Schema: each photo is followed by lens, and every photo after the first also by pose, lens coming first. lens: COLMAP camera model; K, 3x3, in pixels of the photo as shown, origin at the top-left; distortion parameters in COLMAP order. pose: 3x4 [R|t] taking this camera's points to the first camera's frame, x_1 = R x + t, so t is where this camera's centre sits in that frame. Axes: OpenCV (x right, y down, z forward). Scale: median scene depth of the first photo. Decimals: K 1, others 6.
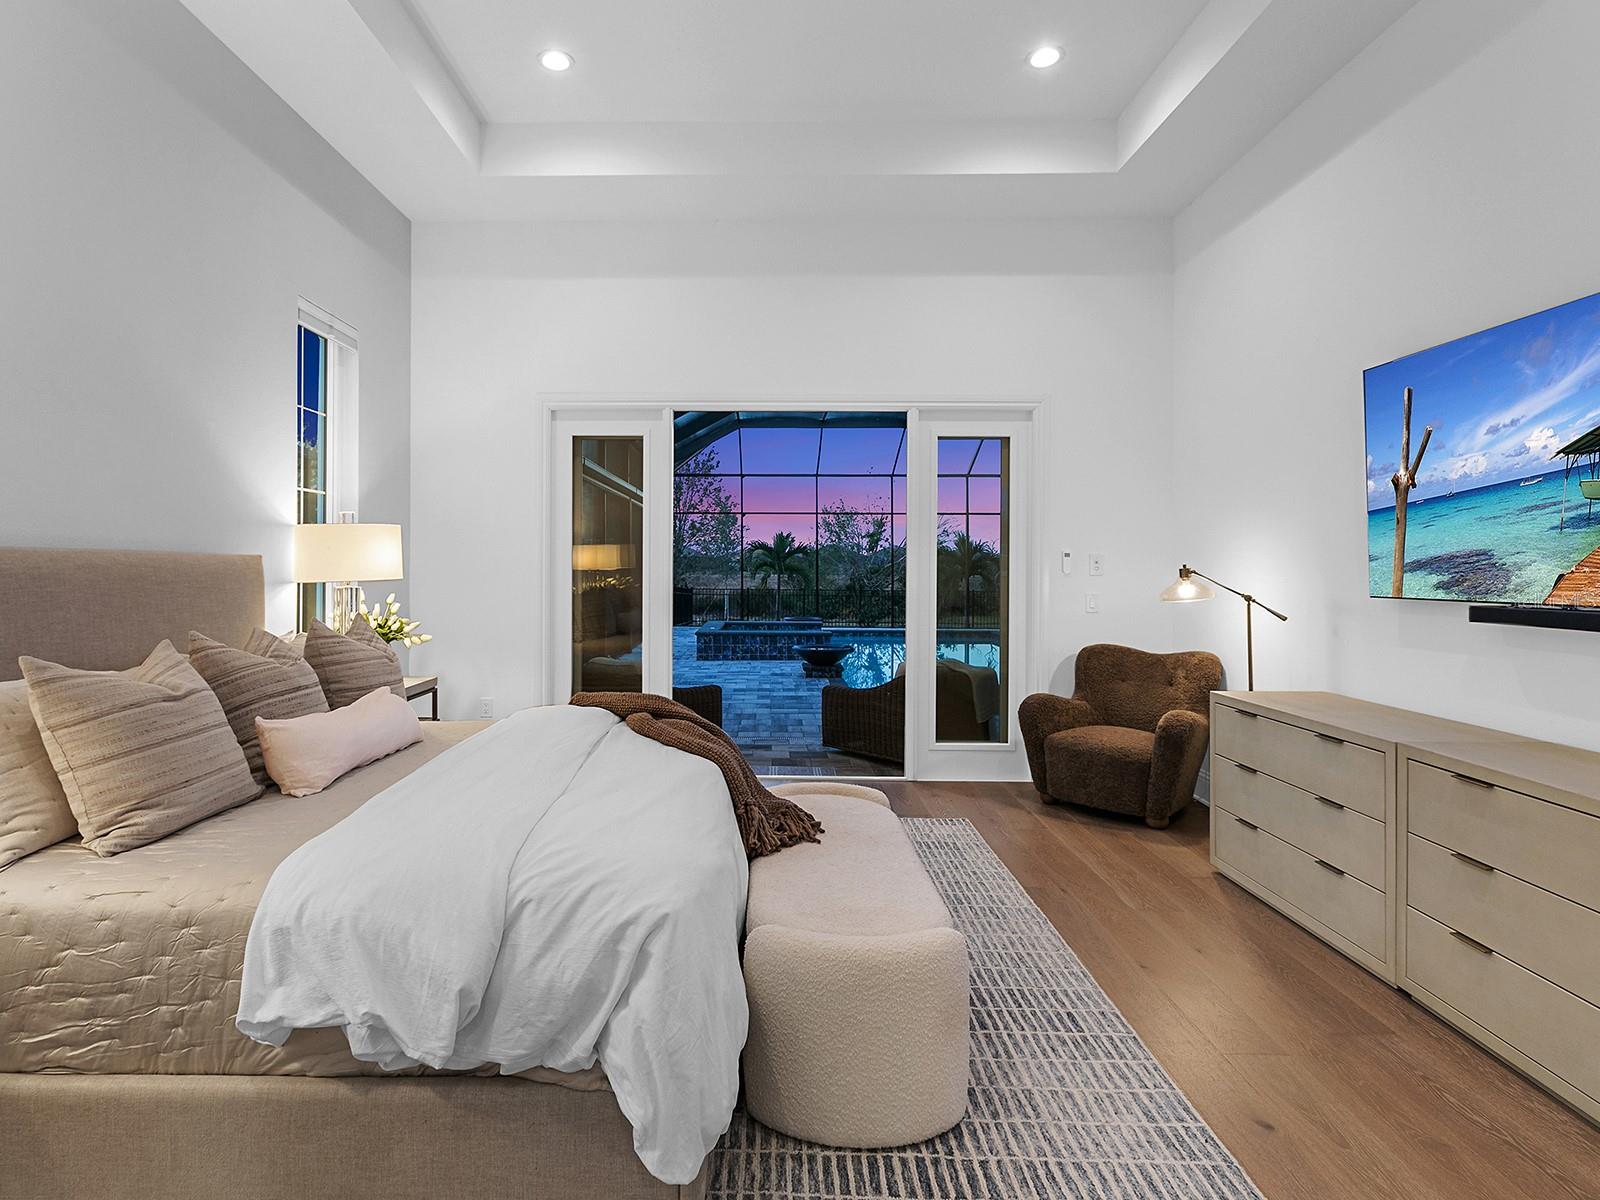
lens RADIAL K [[874.4, 0, 750.5], [0, 874.4, 569.0], [0, 0, 1]] dist [-0.002156, 0.002349]
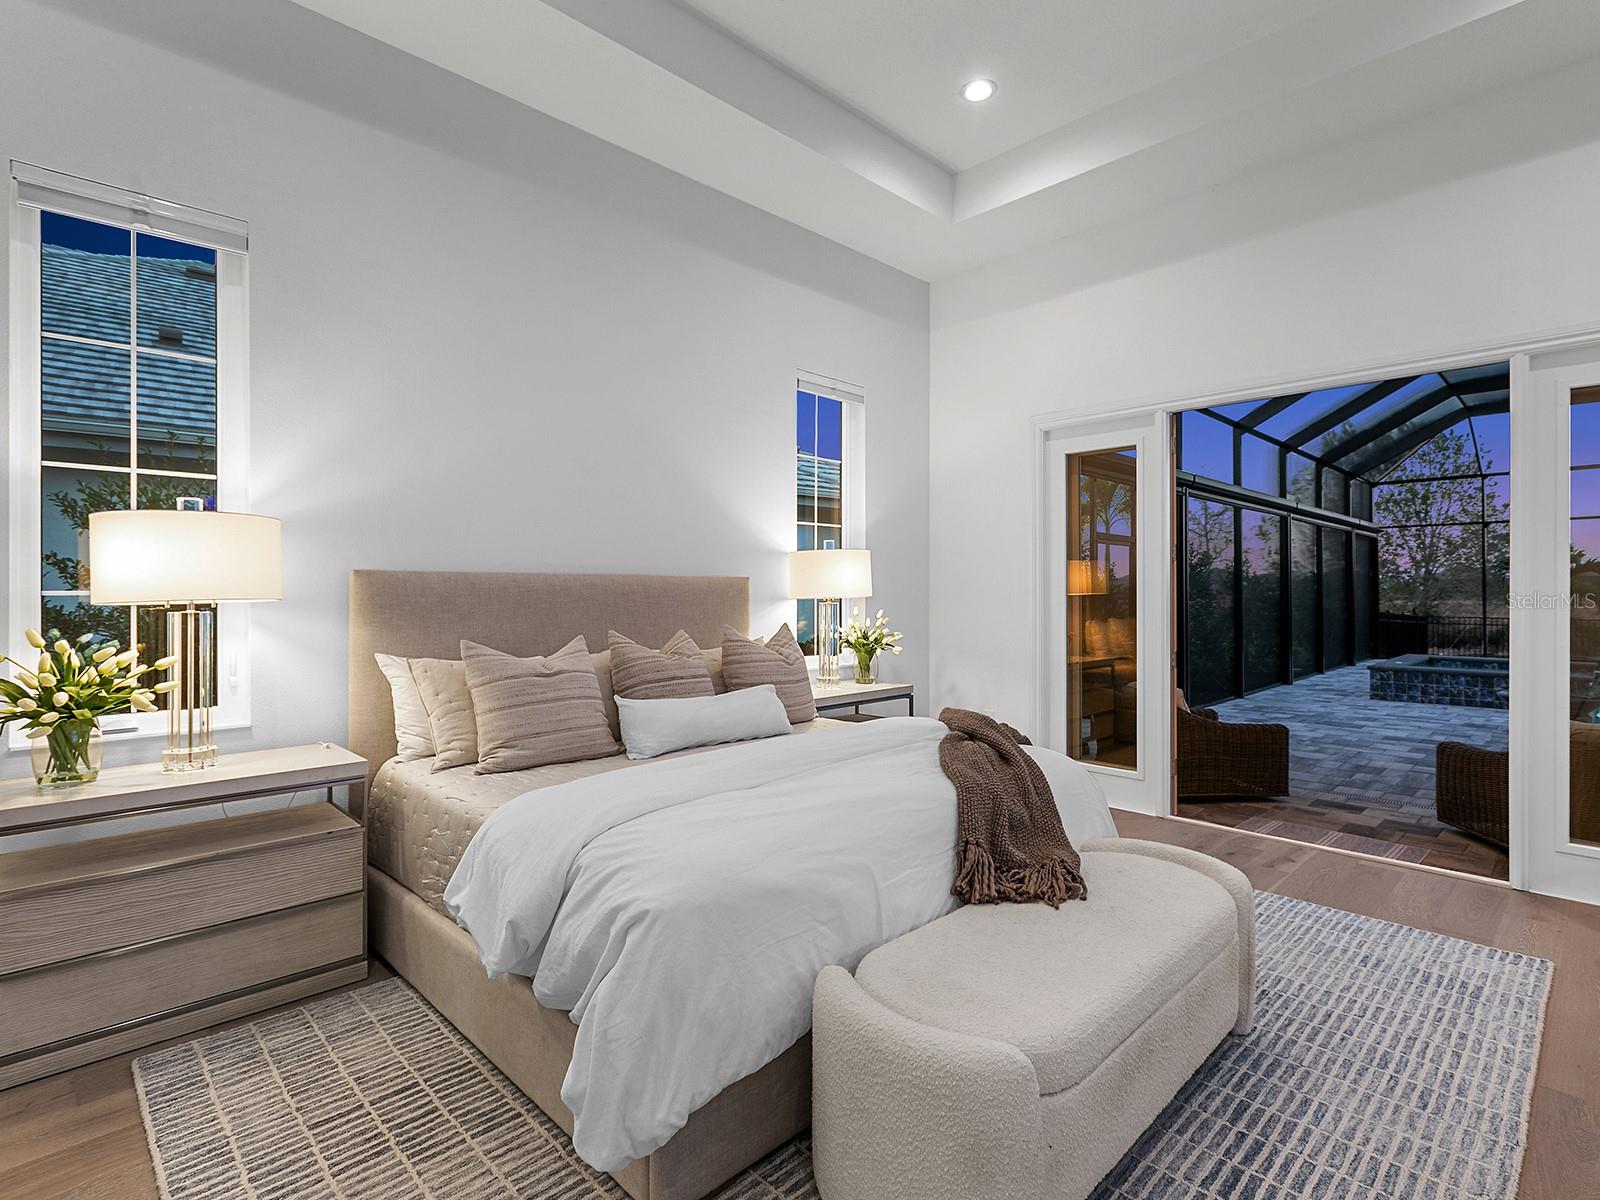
lens RADIAL K [[801.7, 0, 797.6], [0, 801.7, 591.3], [0, 0, 1]] dist [0.000431, -0.001562]
pose [[0.714569, -0.003464, -0.699556, 0.287668], [0.000810, 0.999991, -0.004124, 0.009168], [0.699565, 0.002380, 0.714565, 0.184870]]
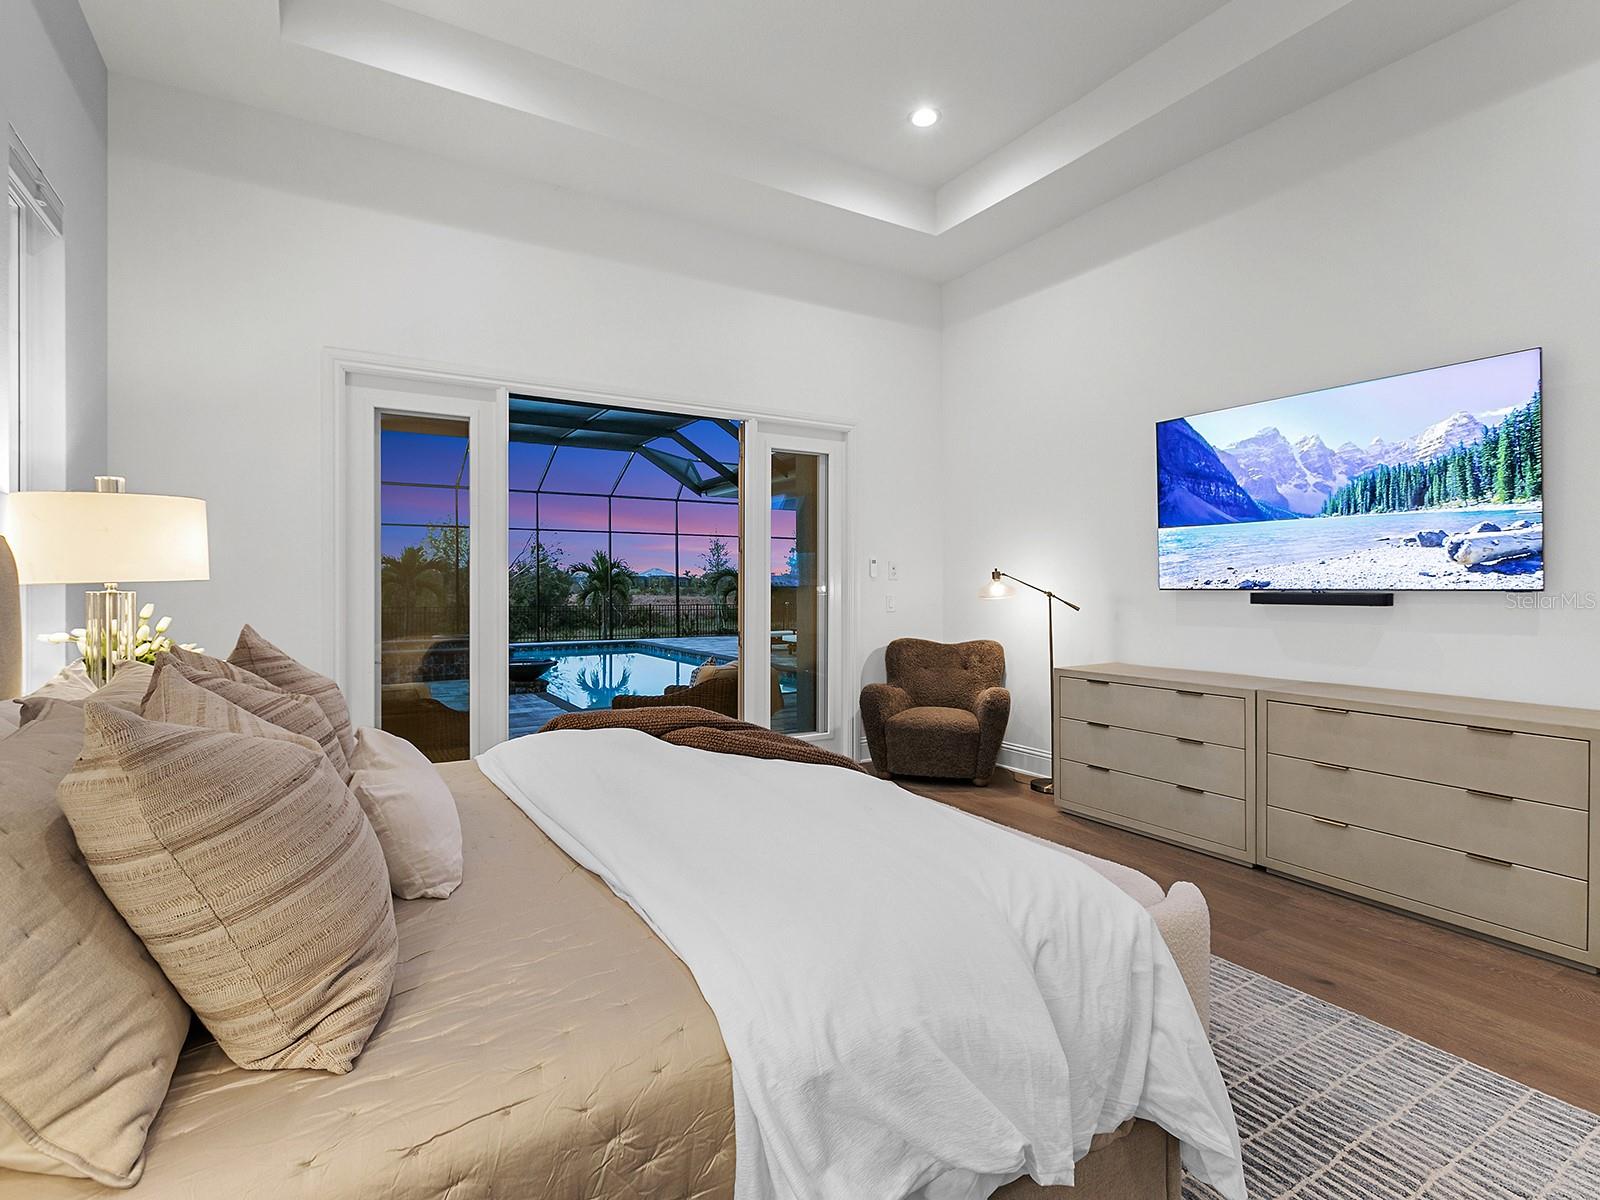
lens RADIAL K [[801.7, 0, 802.2], [0, 801.7, 597.2], [0, 0, 1]] dist [0.000431, -0.001562]
pose [[0.839324, -0.012130, 0.543496, -0.369529], [0.006177, 0.999899, 0.012777, 0.020845], [-0.543596, -0.007367, 0.839315, 0.219239]]
